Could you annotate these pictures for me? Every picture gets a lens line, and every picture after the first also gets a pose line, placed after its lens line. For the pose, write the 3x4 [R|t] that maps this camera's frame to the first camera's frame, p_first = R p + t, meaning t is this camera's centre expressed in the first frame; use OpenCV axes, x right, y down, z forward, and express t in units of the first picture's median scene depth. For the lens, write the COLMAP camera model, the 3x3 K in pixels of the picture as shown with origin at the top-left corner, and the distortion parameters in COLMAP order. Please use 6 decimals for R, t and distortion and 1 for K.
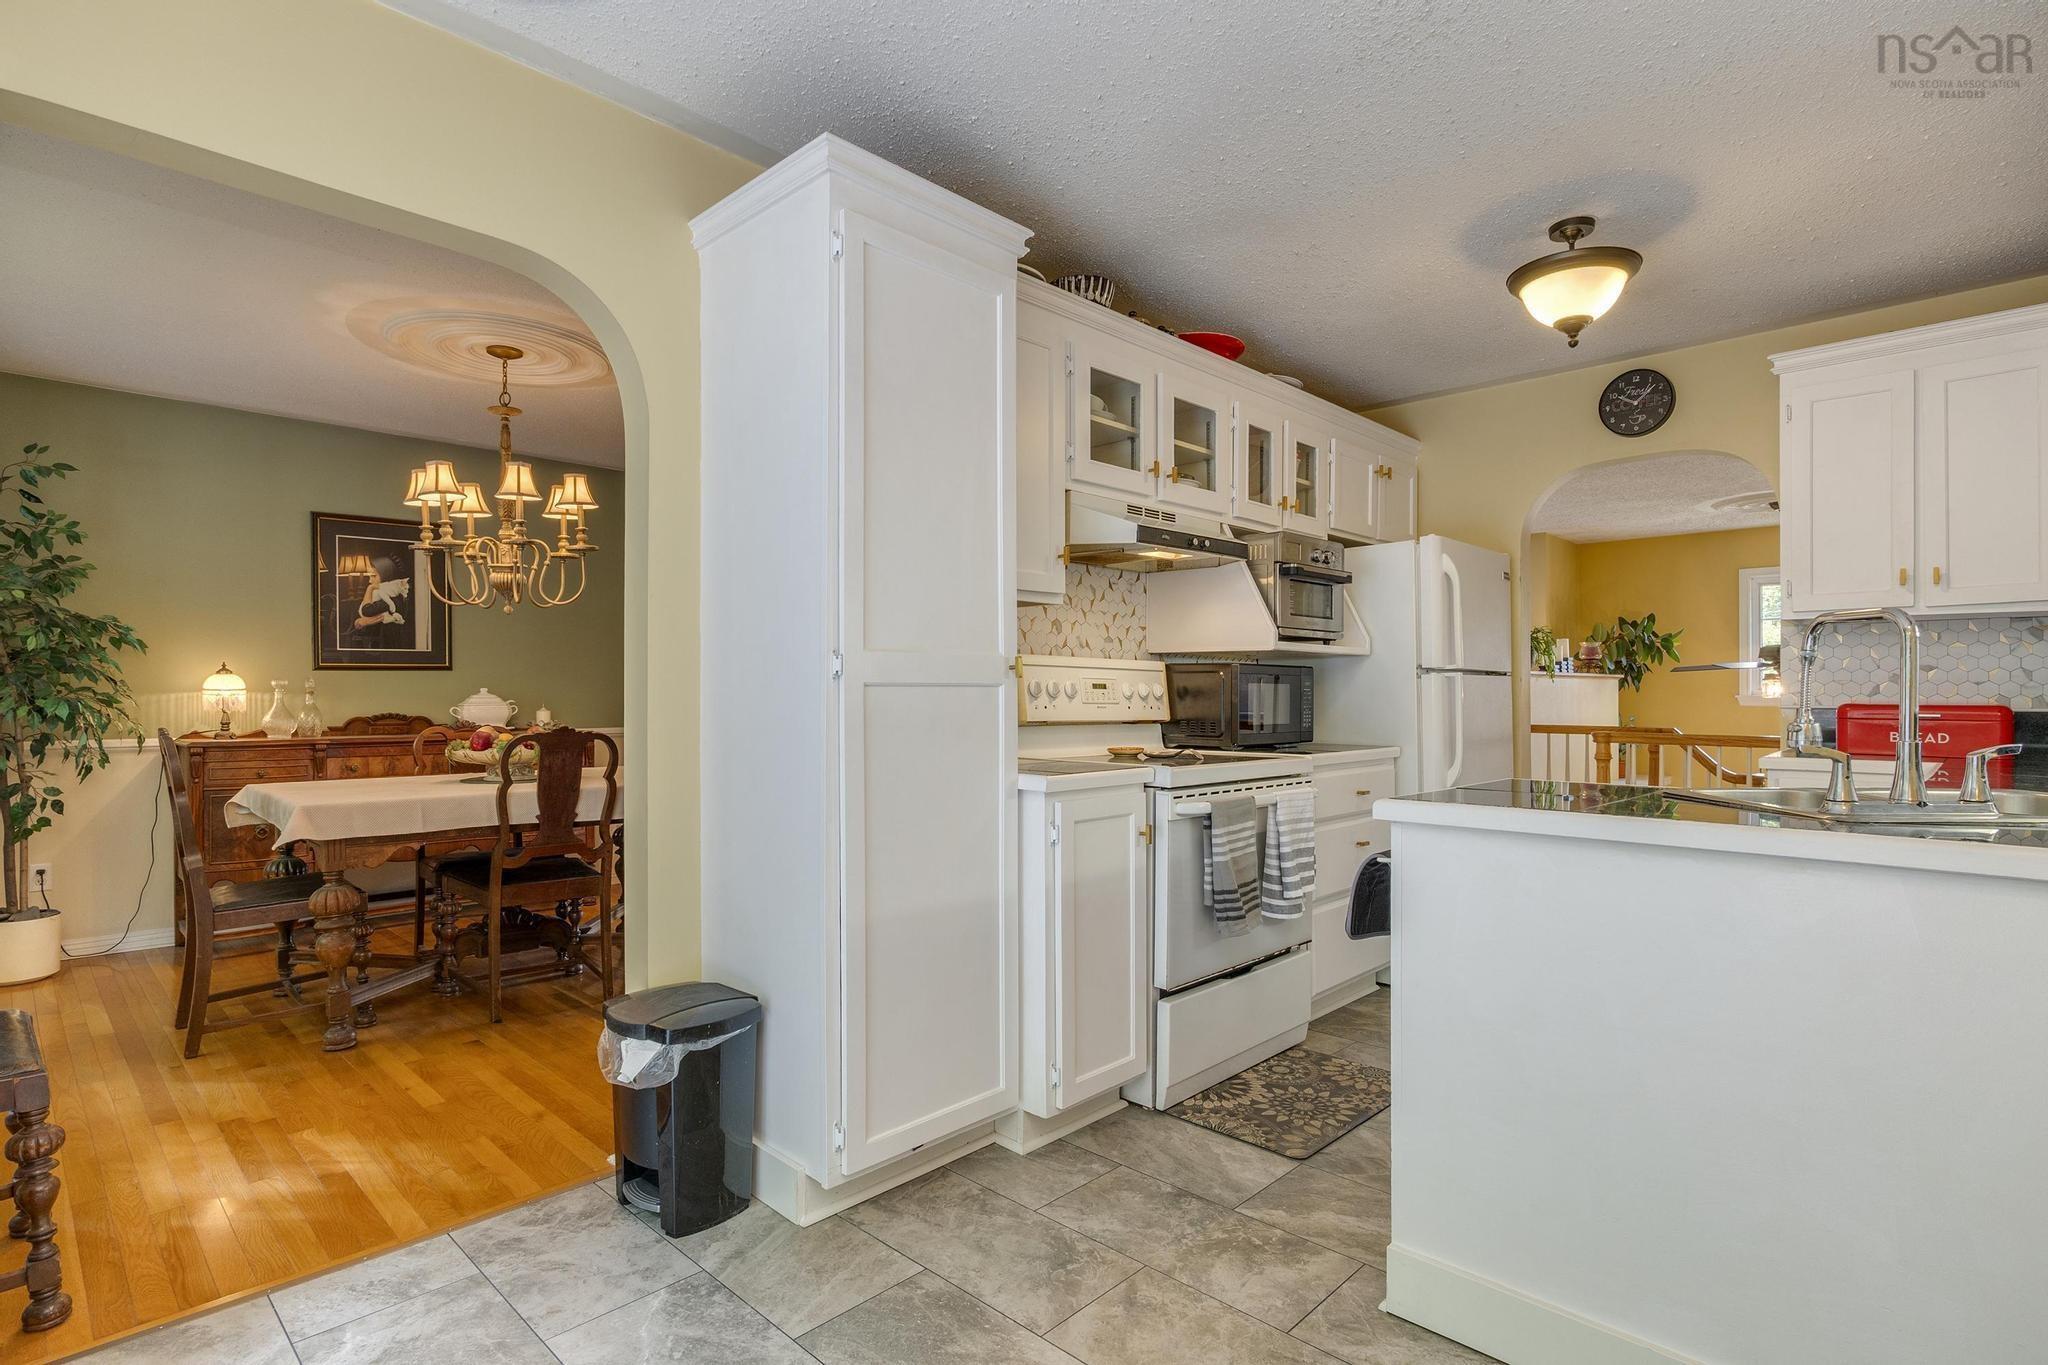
lens RADIAL K [[1026.8, 0, 1005.8], [0, 1026.8, 679.1], [0, 0, 1]] dist [-0.002869, 0.000450]
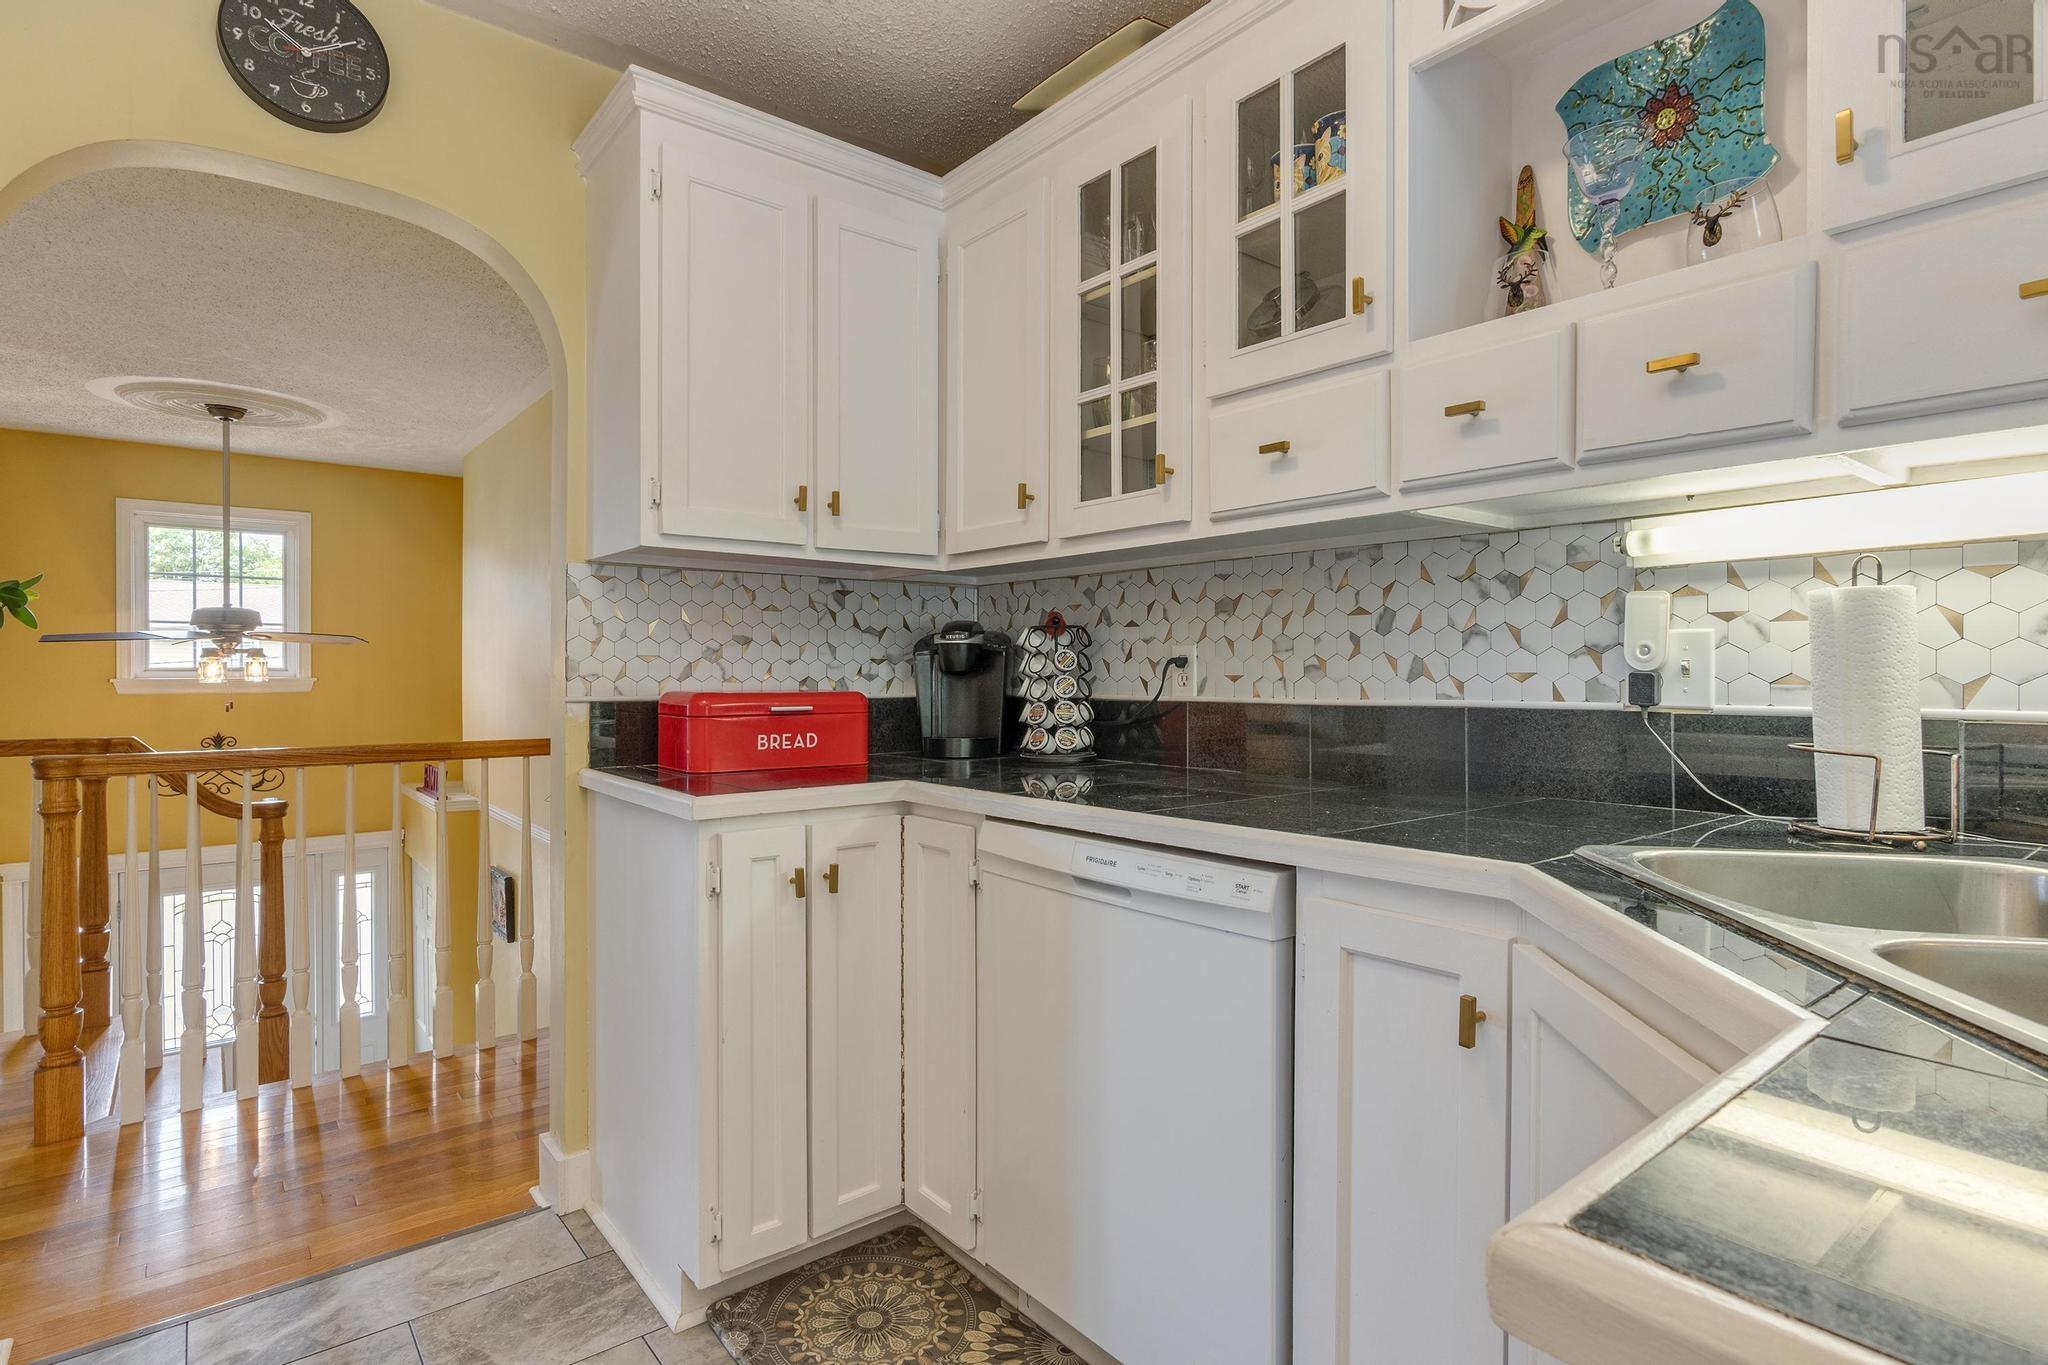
lens RADIAL K [[1026.8, 0, 1005.8], [0, 1026.8, 679.1], [0, 0, 1]] dist [-0.002869, 0.000450]
pose [[0.113643, -0.010058, 0.993471, 0.213116], [-0.006647, 0.999919, 0.010884, 0.007197], [-0.993499, -0.007840, 0.113567, 0.714677]]
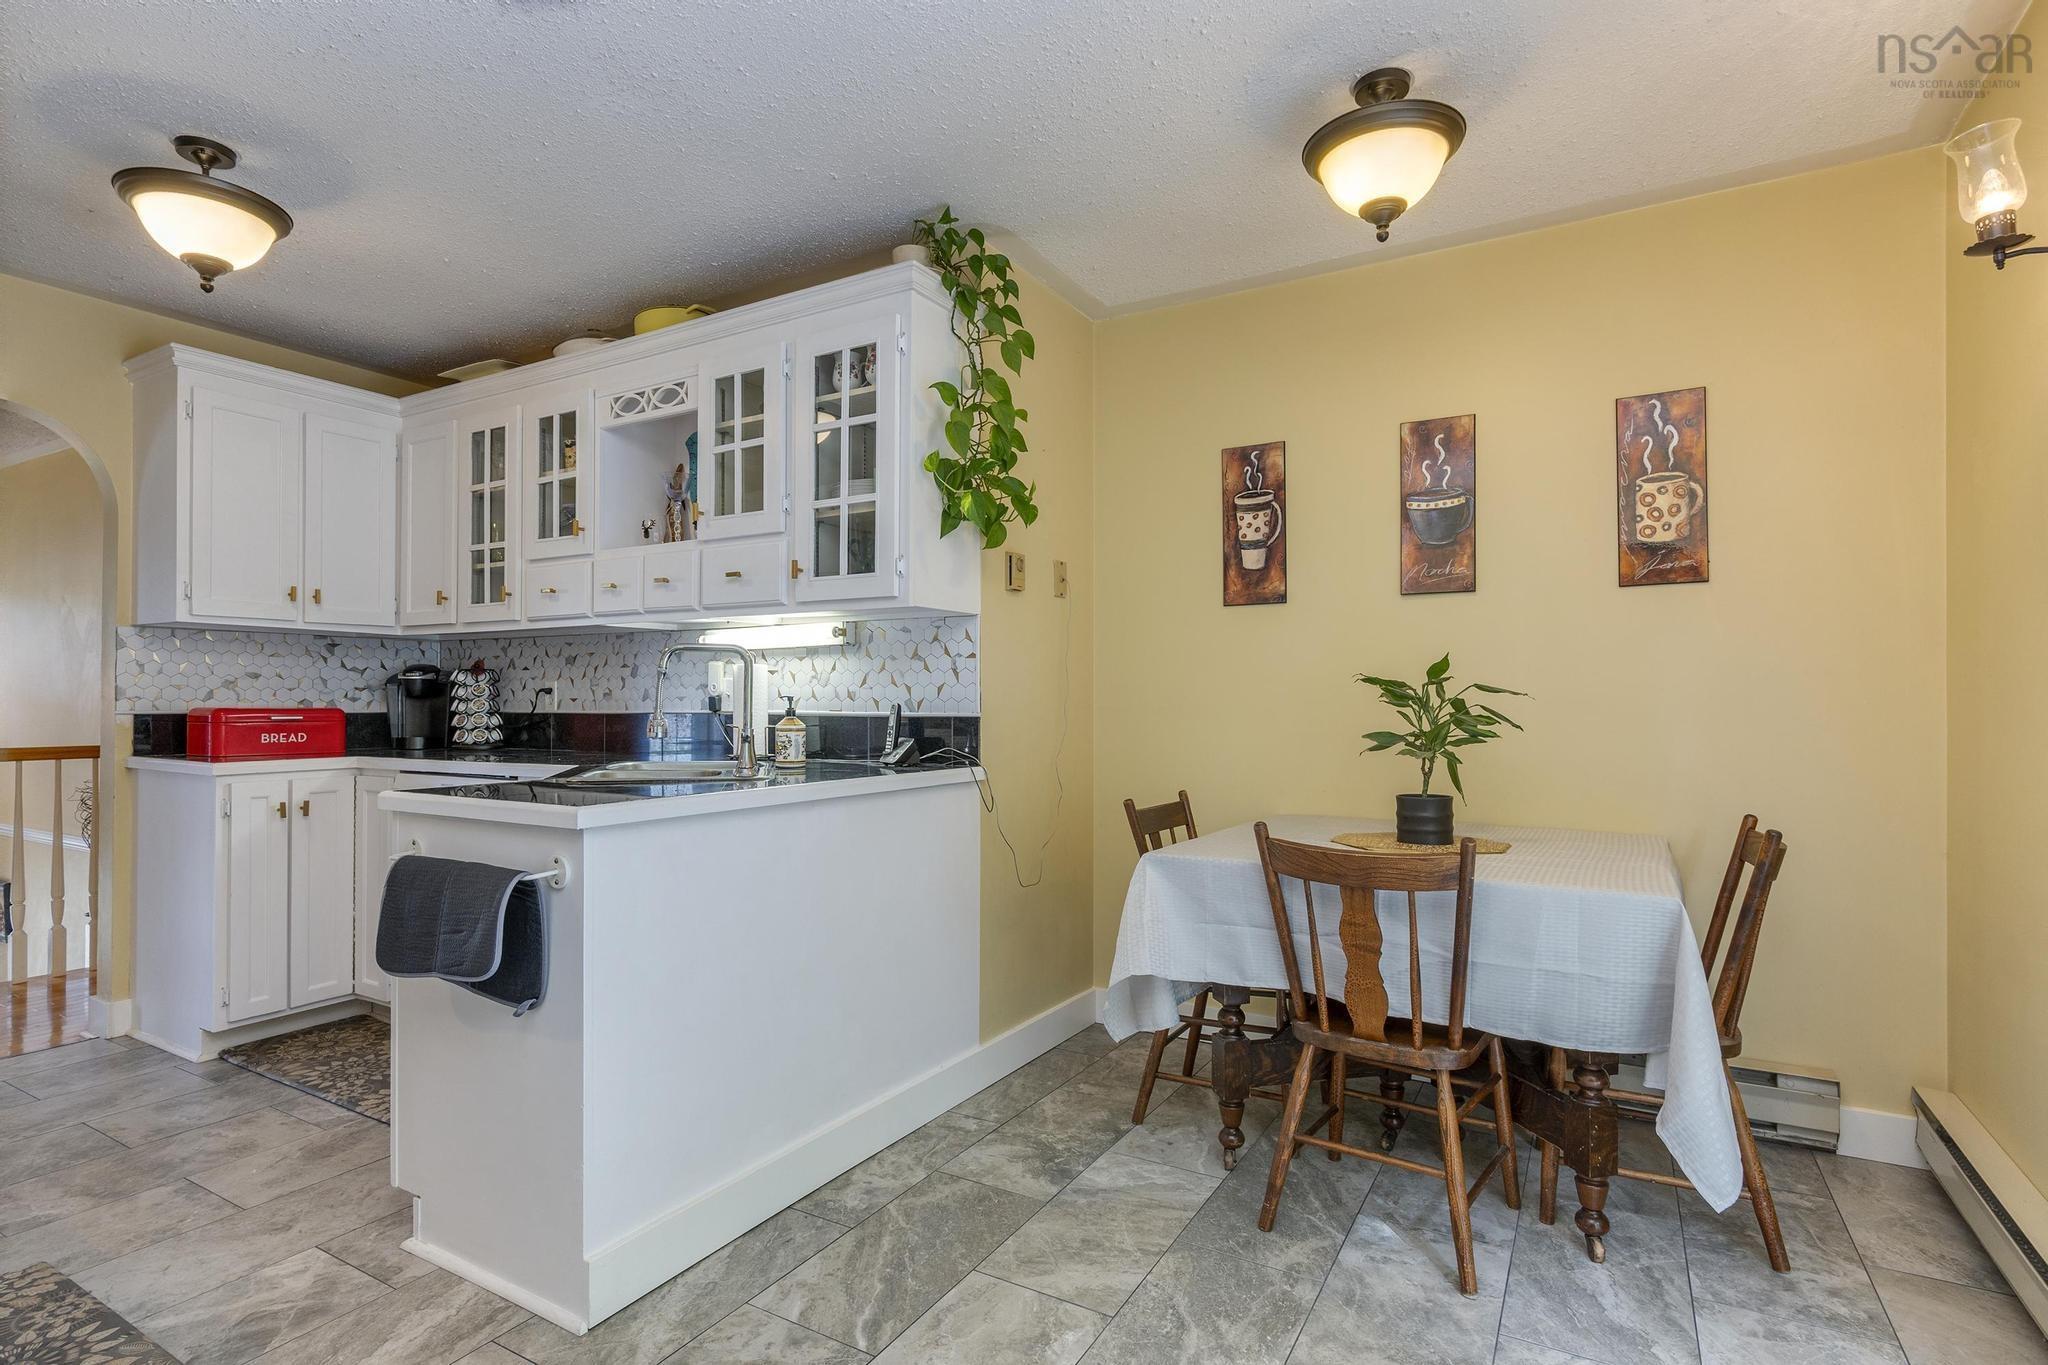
lens RADIAL K [[1024.6, 0, 1027.2], [0, 1024.6, 695.7], [0, 0, 1]] dist [0.001457, 0.001041]
pose [[-0.253294, 0.000812, 0.967389, -0.363994], [-0.009374, 0.999951, -0.003293, 0.006937], [-0.967344, -0.009902, -0.253274, 0.457586]]
